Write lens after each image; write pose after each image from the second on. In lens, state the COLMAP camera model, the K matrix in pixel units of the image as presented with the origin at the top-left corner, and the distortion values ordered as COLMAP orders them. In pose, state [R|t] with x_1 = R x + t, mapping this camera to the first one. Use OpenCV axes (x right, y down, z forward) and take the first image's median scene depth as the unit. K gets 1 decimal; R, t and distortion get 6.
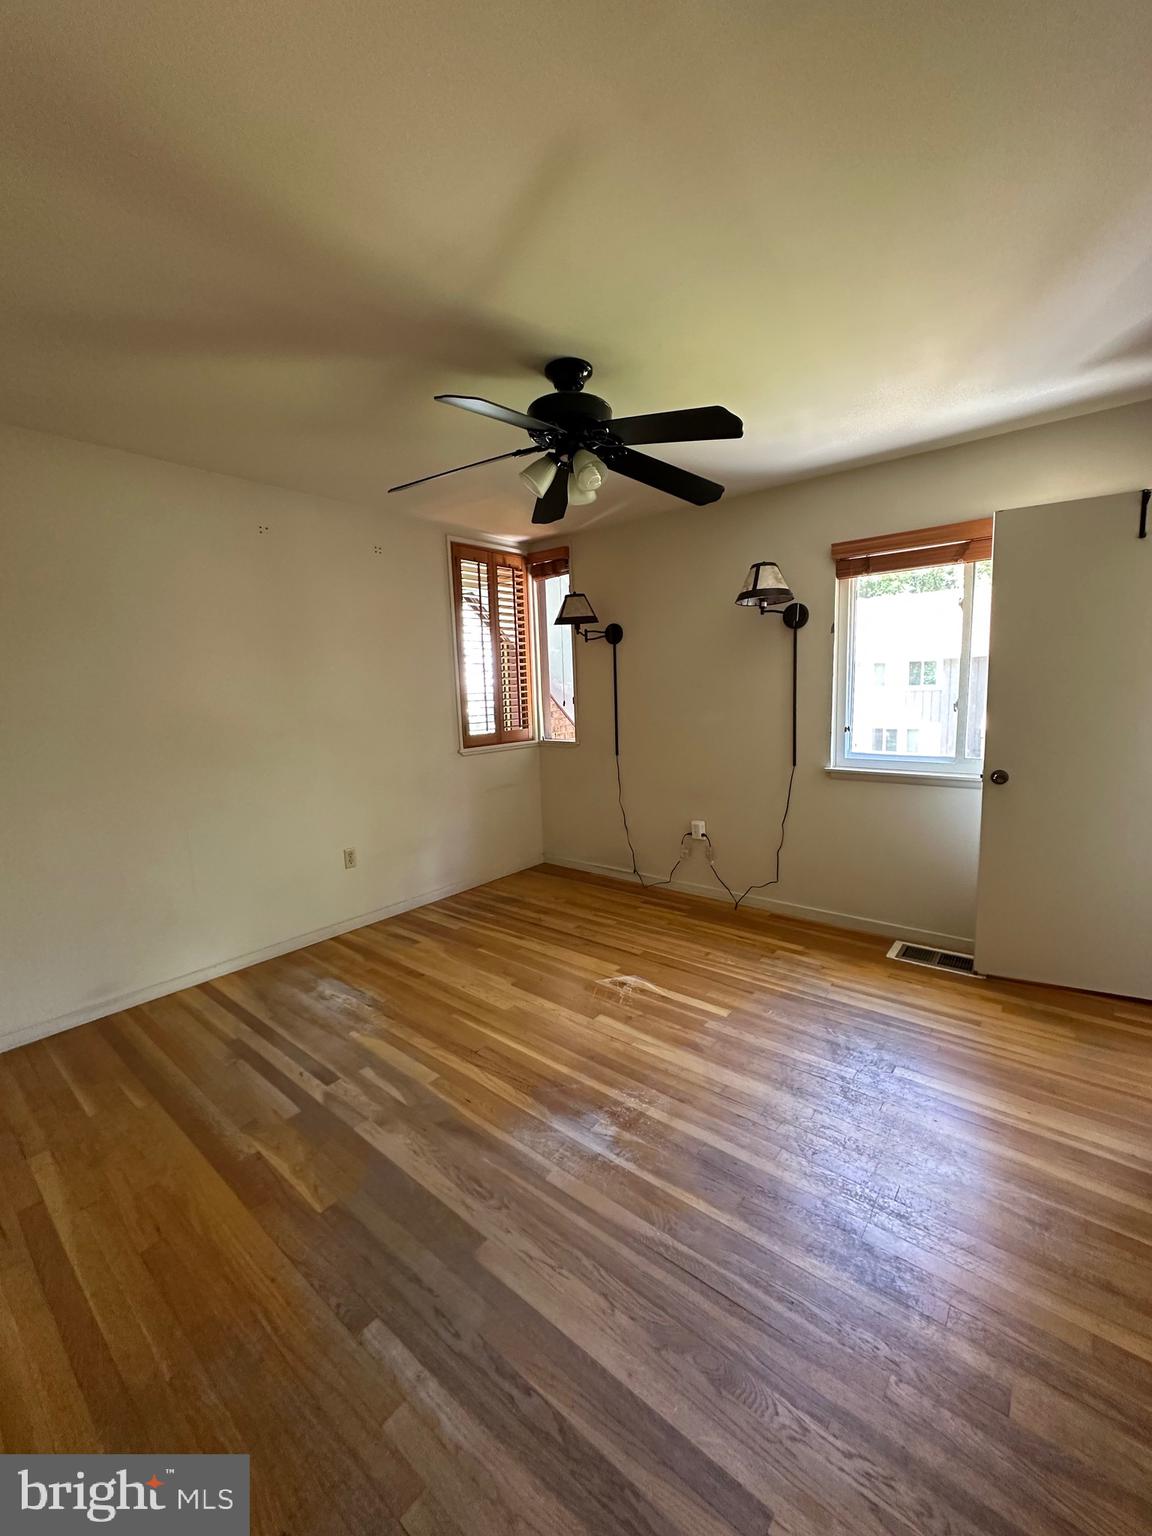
lens RADIAL K [[614.0, 0, 576.2], [0, 614.0, 768.6], [0, 0, 1]] dist [0.002007, 0.000160]
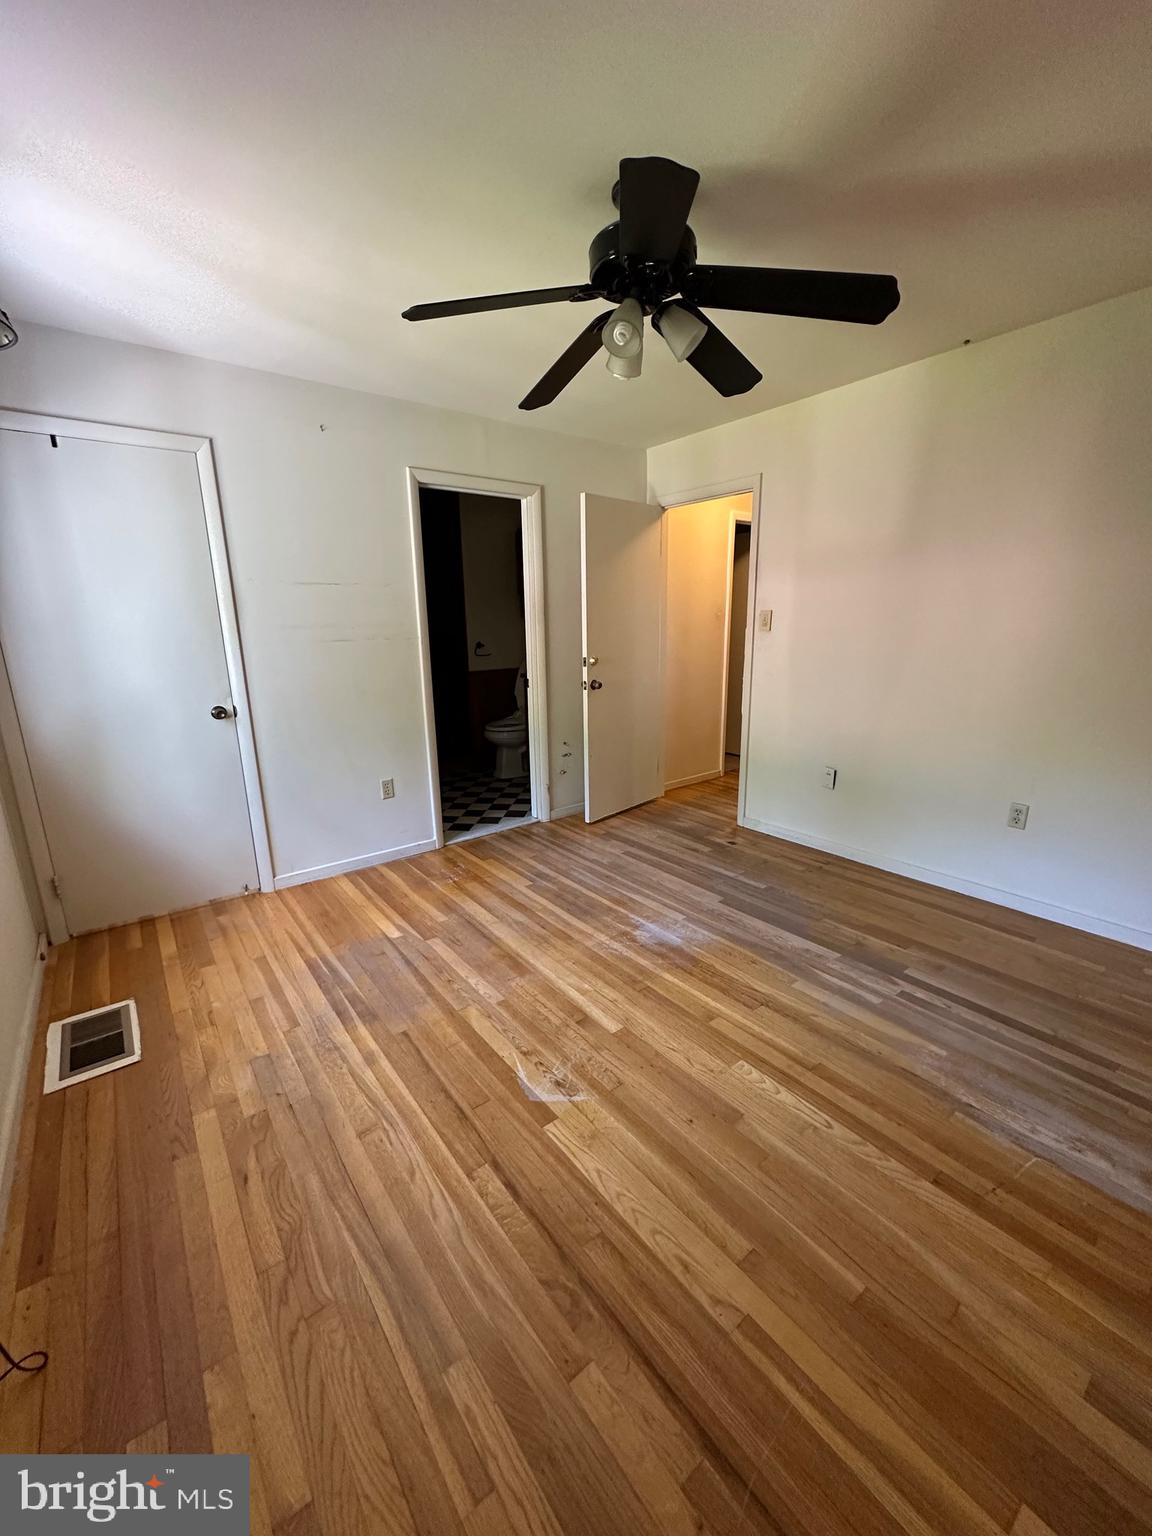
lens RADIAL K [[614.0, 0, 577.3], [0, 614.0, 768.3], [0, 0, 1]] dist [0.002007, 0.000160]
pose [[-0.972680, -0.006376, 0.232061, -0.114621], [0.078488, 0.931725, 0.354581, -0.230134], [-0.218478, 0.363108, -0.905770, 1.913497]]
